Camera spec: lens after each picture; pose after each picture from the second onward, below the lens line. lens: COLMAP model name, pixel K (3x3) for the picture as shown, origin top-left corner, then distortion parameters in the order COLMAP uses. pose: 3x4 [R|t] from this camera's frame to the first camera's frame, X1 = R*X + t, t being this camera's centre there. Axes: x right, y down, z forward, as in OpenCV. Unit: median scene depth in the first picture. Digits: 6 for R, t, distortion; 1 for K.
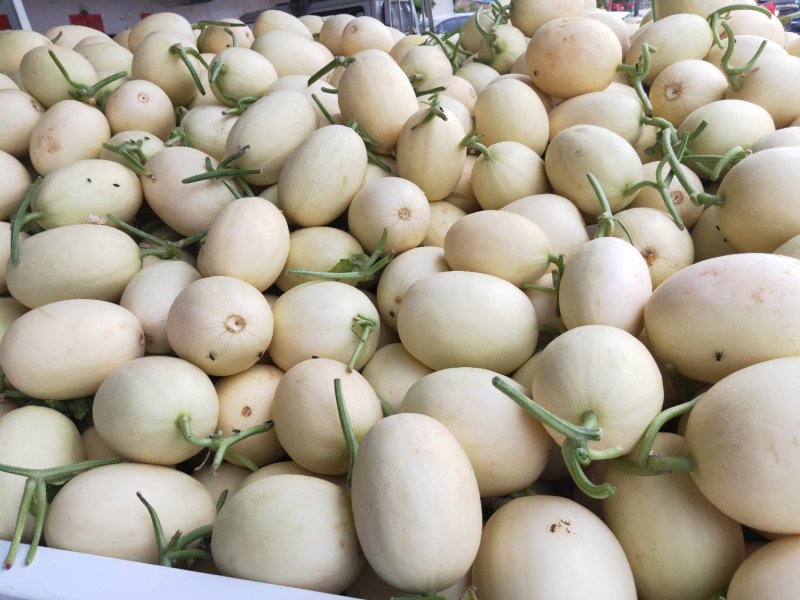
lens RADIAL K [[599.5, 0, 401.0], [0, 599.5, 311.7], [0, 0, 1]] dist [0.011243, -0.003917]
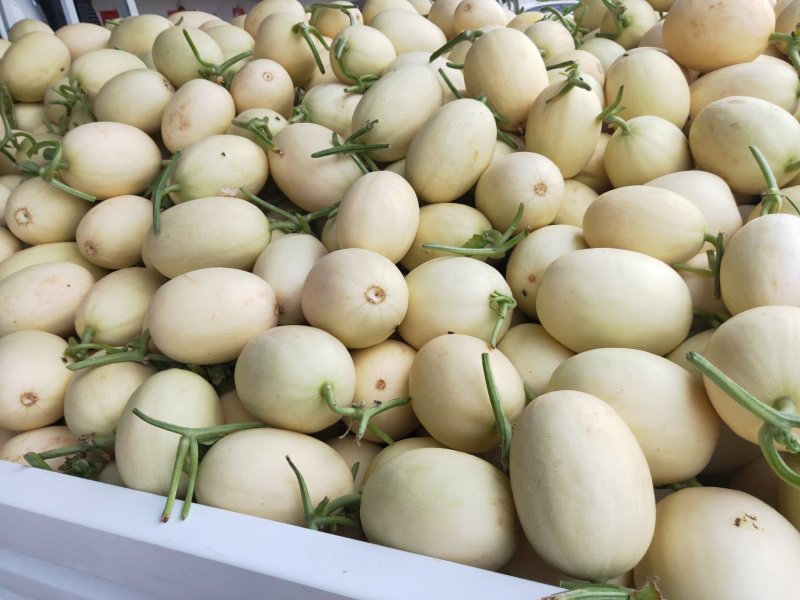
lens RADIAL K [[599.5, 0, 401.0], [0, 599.5, 311.7], [0, 0, 1]] dist [0.011243, -0.003917]
pose [[0.992789, 0.035051, -0.114636, -0.095650], [-0.033833, 0.999349, 0.012556, 0.027036], [0.115002, -0.008587, 0.993328, 0.019094]]
